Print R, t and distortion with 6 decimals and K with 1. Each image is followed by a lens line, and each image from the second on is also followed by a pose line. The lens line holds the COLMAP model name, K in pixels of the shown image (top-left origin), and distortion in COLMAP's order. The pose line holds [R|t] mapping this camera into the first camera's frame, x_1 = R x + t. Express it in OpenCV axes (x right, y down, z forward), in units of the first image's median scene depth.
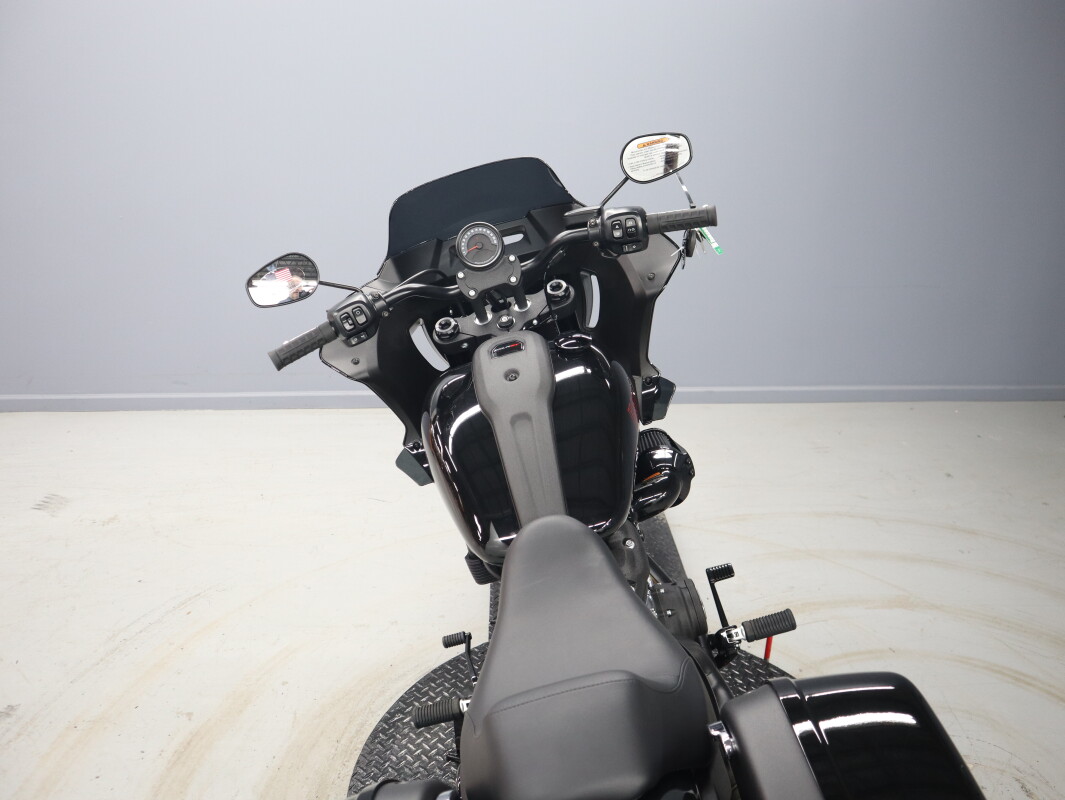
lens RADIAL K [[821.3, 0, 532.5], [0, 821.3, 400.0], [0, 0, 1]] dist [-0.137186, 0.096737]
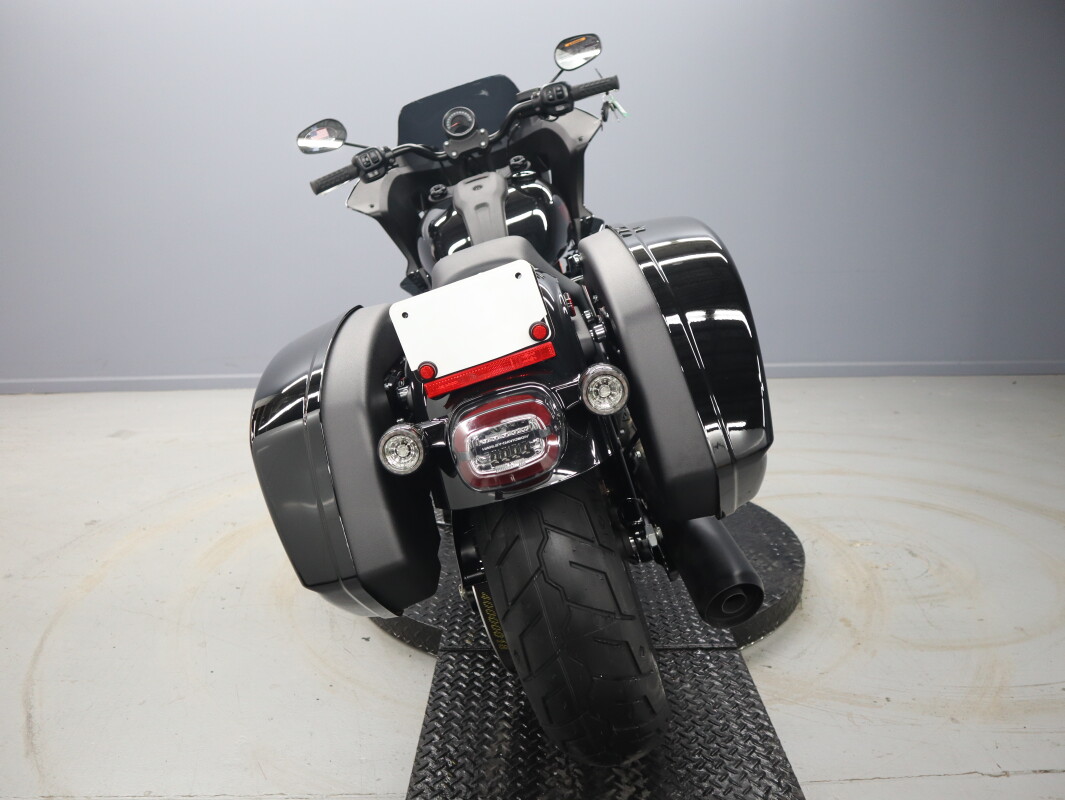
lens RADIAL K [[821.3, 0, 532.5], [0, 821.3, 400.0], [0, 0, 1]] dist [-0.137186, 0.096737]
pose [[0.998967, -0.017833, -0.041799, 0.112797], [0.011548, 0.989212, -0.146037, 0.496292], [0.043952, 0.145404, 0.988396, -0.319326]]
